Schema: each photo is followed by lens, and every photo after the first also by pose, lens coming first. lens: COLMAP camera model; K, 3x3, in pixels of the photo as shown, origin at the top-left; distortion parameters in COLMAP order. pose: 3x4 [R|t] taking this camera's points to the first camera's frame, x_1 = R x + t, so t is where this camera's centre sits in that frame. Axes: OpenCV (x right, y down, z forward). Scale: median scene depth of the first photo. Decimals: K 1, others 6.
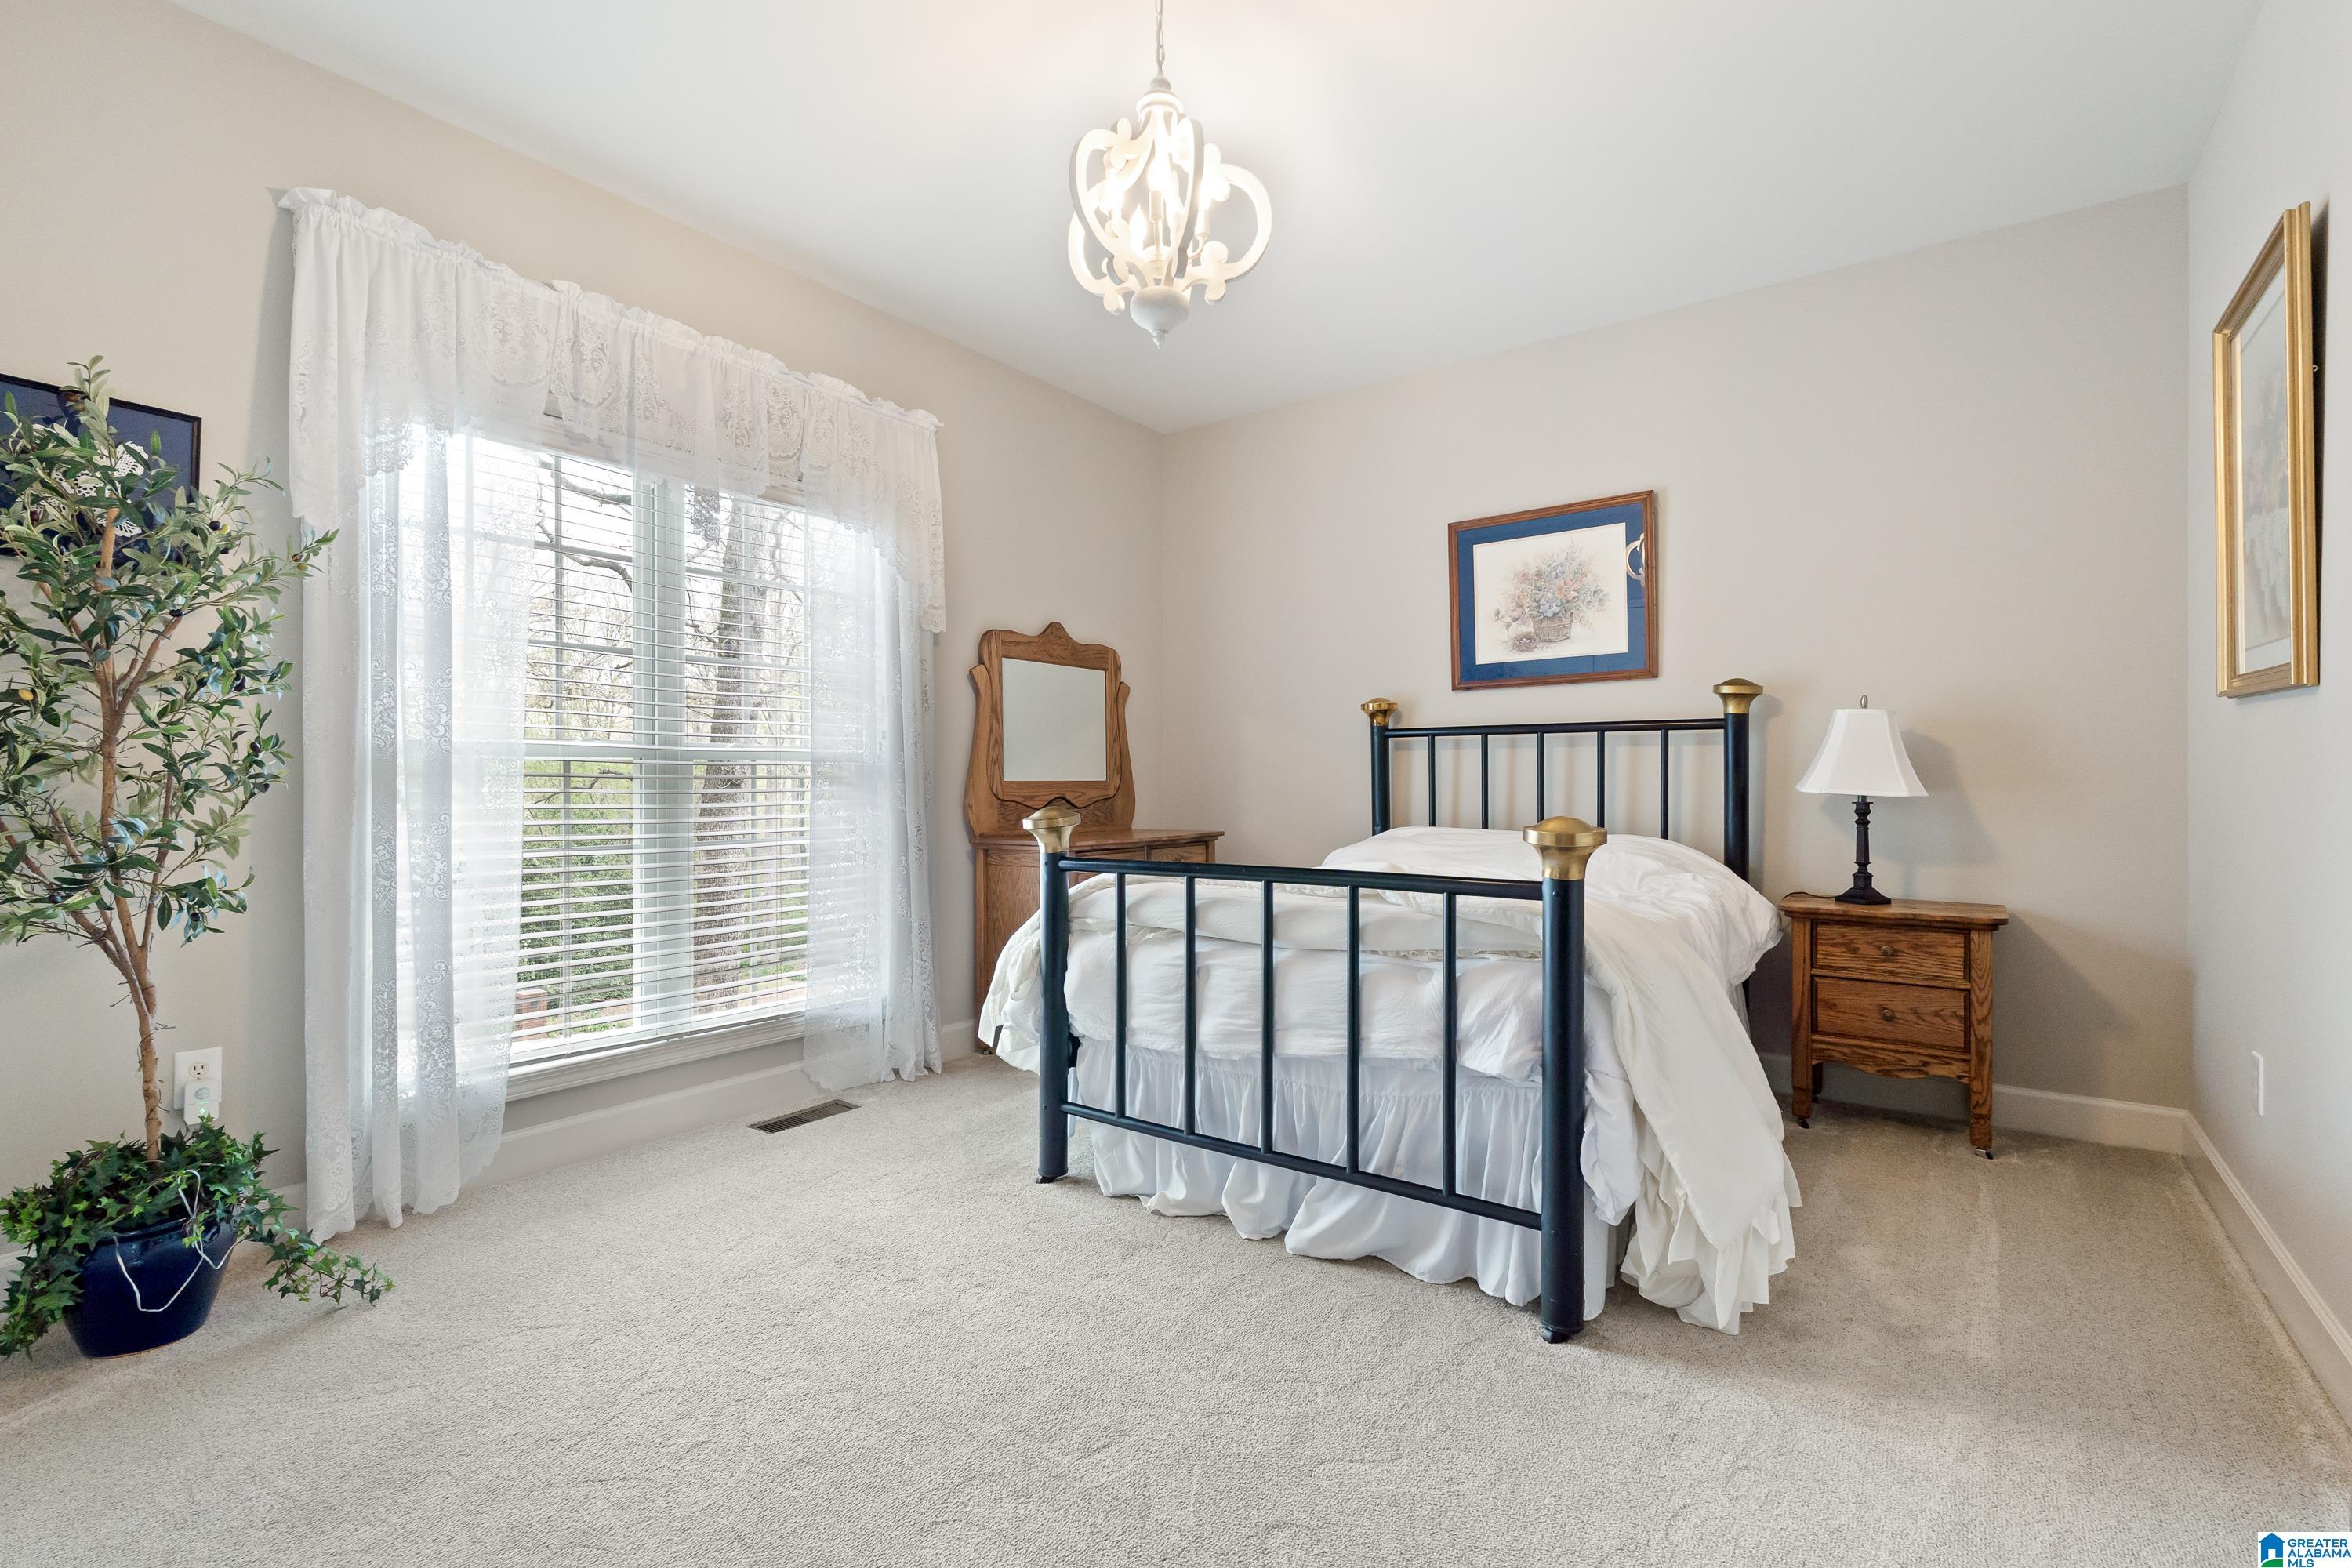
lens RADIAL K [[1038.0, 0, 1160.4], [0, 1038.0, 785.1], [0, 0, 1]] dist [0.000826, 0.000273]
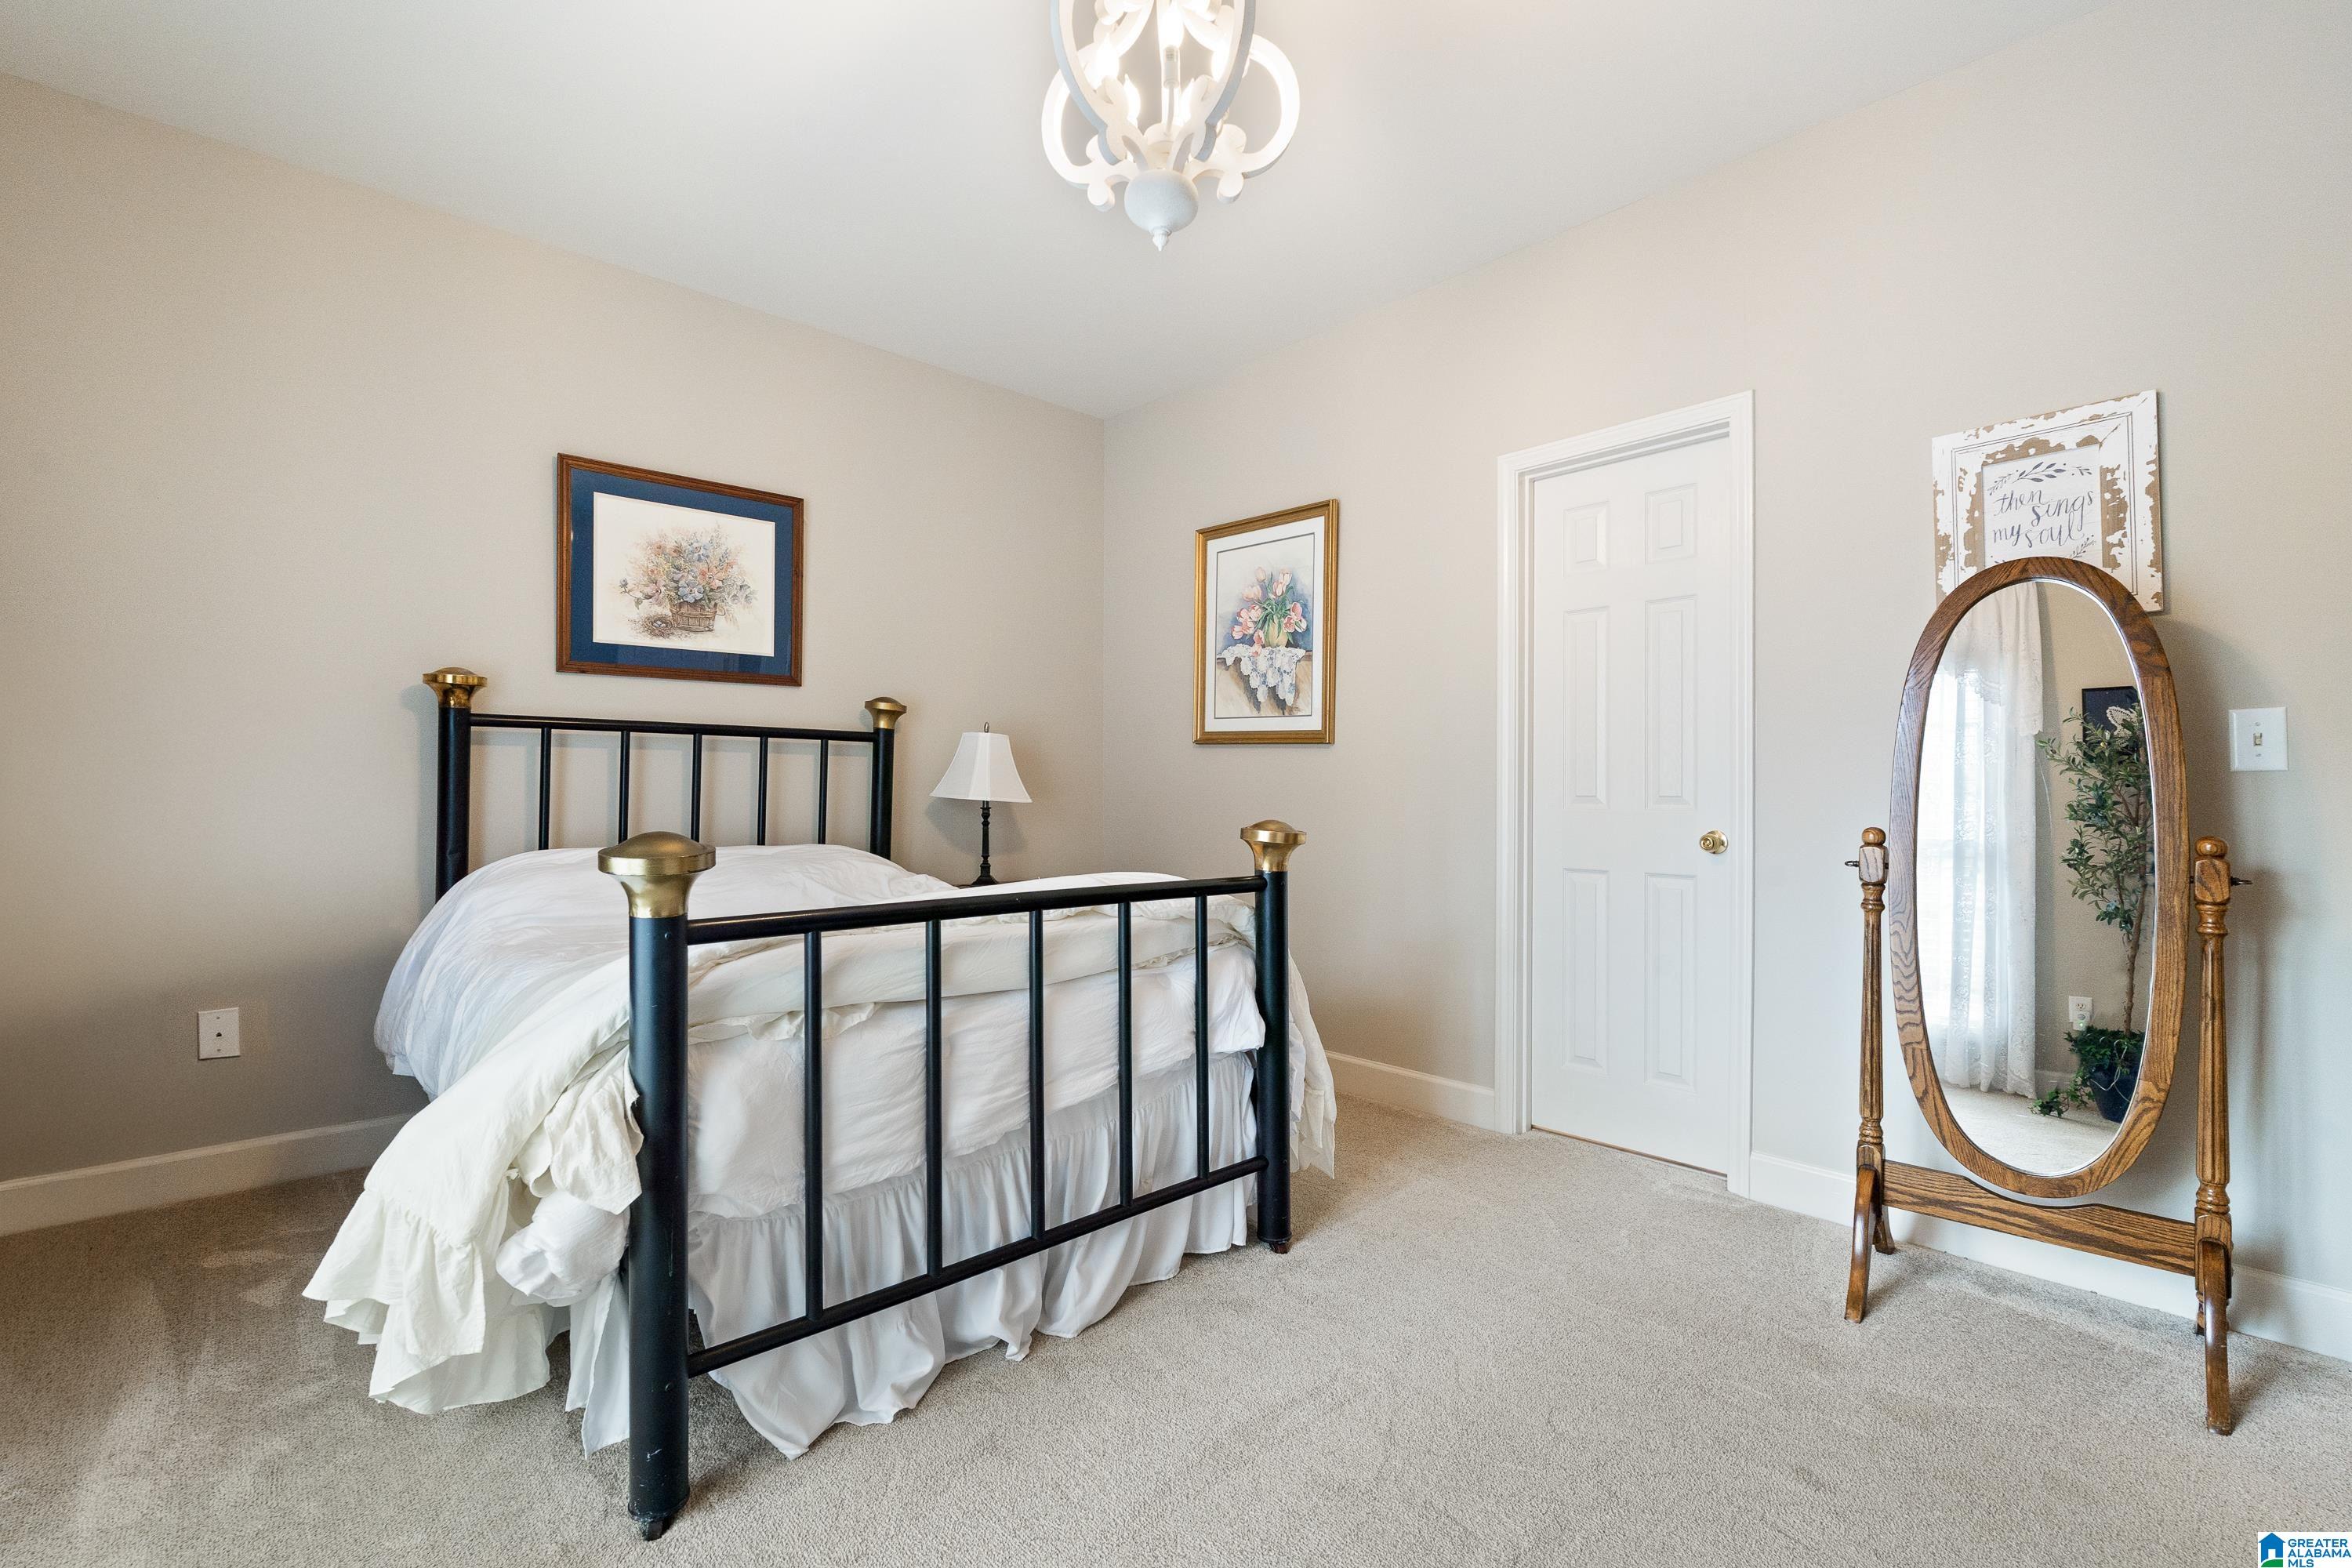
lens RADIAL K [[1038.0, 0, 1165.6], [0, 1038.0, 782.0], [0, 0, 1]] dist [0.000826, 0.000273]
pose [[0.189564, 0.010780, 0.981809, -0.477020], [0.000349, 0.999939, -0.011046, -0.000087], [-0.981868, 0.002437, 0.189548, 0.509636]]
